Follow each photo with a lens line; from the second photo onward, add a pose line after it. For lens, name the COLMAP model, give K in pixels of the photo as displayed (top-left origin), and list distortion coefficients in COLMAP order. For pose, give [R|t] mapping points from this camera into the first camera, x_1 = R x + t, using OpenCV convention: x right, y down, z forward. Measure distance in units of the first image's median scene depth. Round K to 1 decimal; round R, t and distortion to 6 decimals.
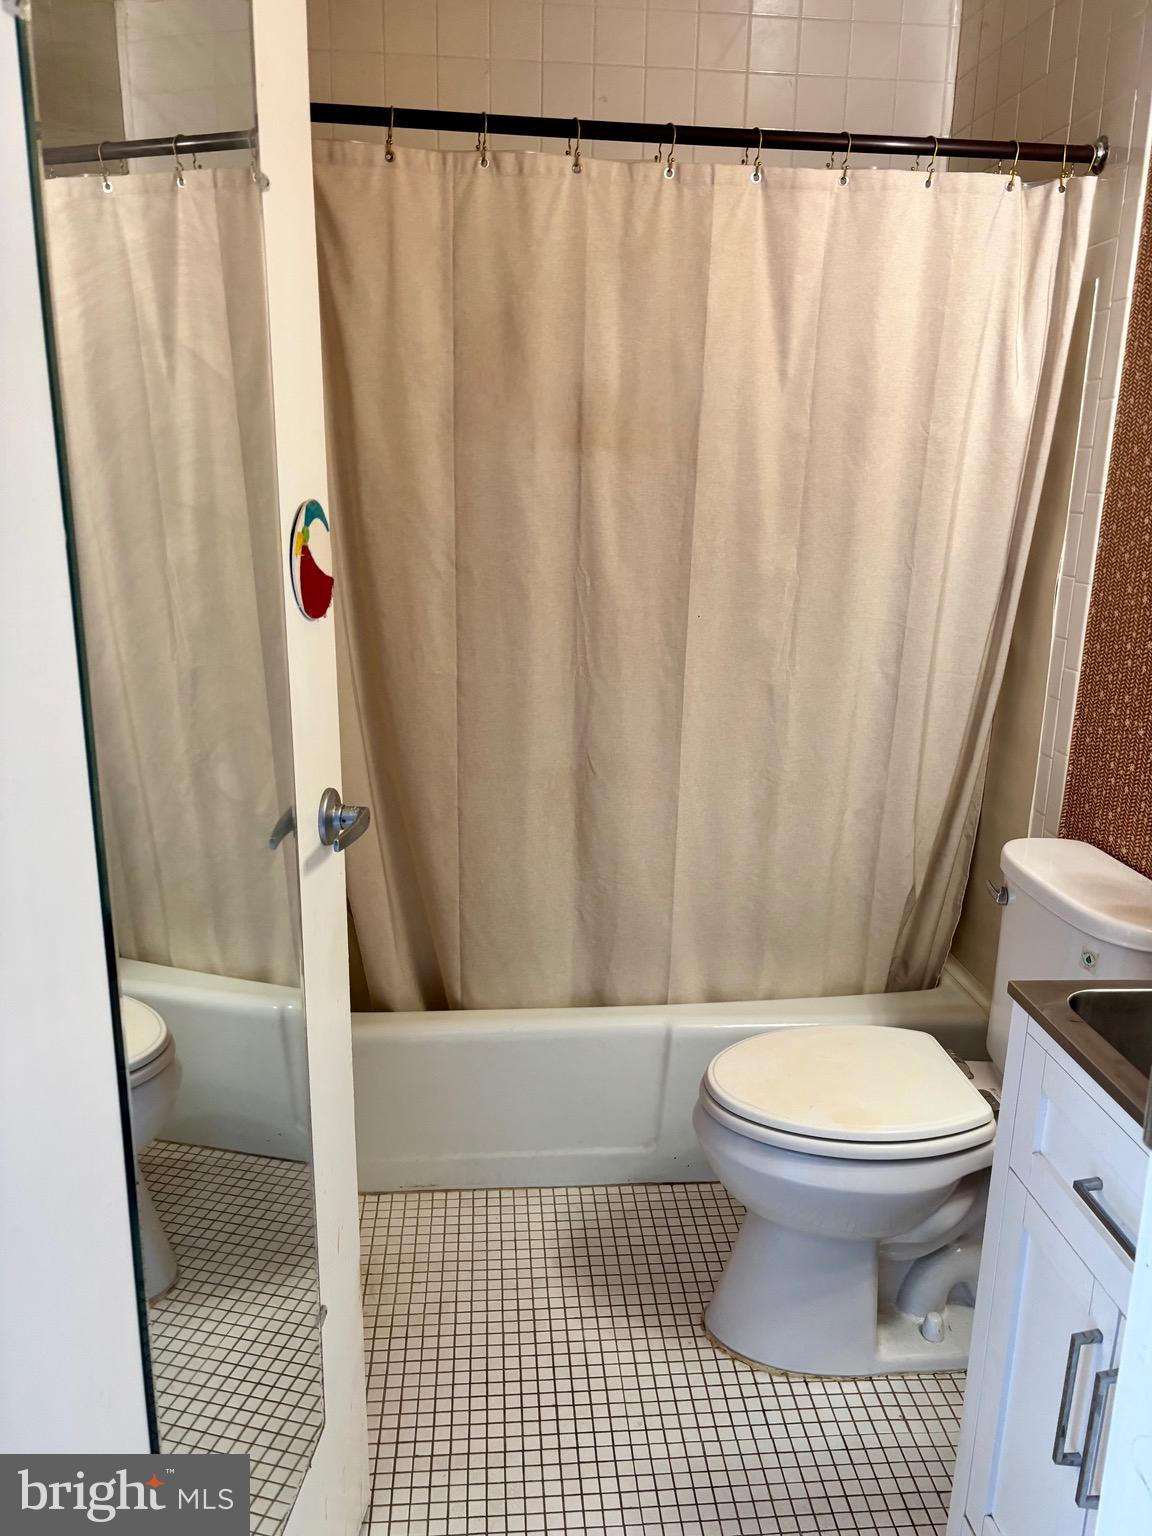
lens RADIAL K [[1148.0, 0, 569.5], [0, 1148.0, 785.1], [0, 0, 1]] dist [0.045780, -0.046461]
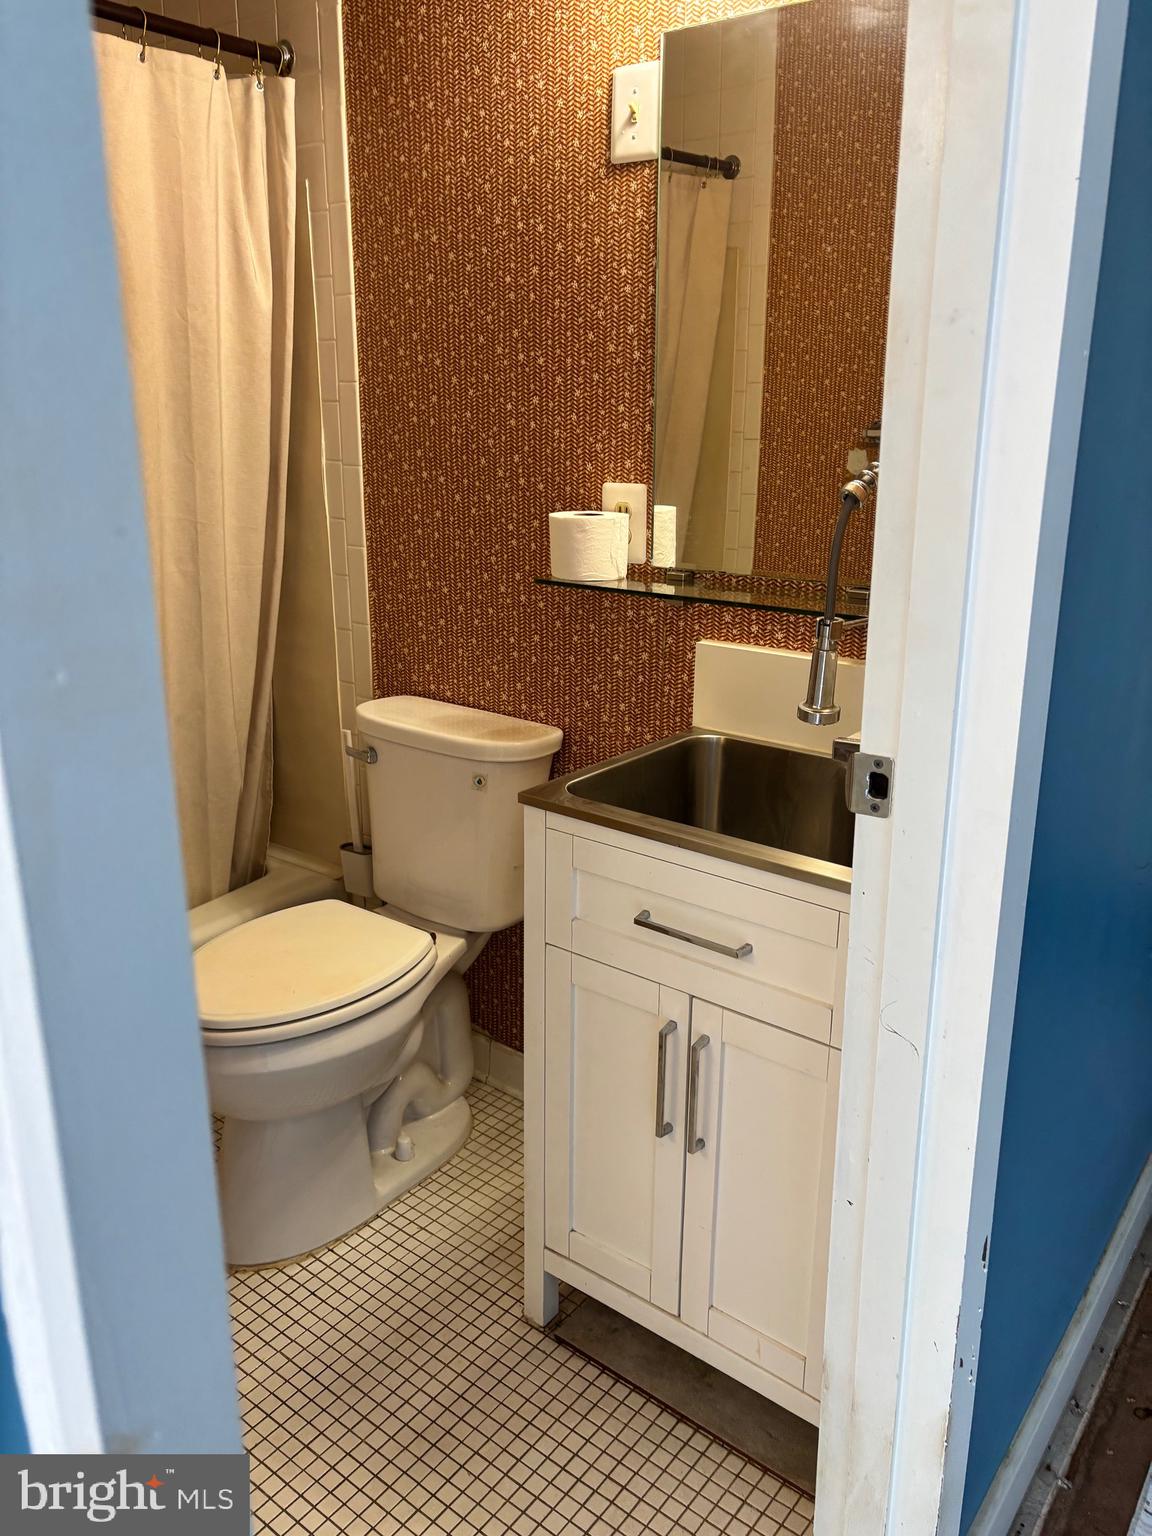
lens RADIAL K [[1149.8, 0, 588.9], [0, 1149.8, 770.8], [0, 0, 1]] dist [0.051581, -0.063327]
pose [[0.676999, -0.241963, 0.695073, -0.254745], [0.201750, 0.969249, 0.140903, -0.002688], [-0.707792, 0.044840, 0.704996, 0.080216]]
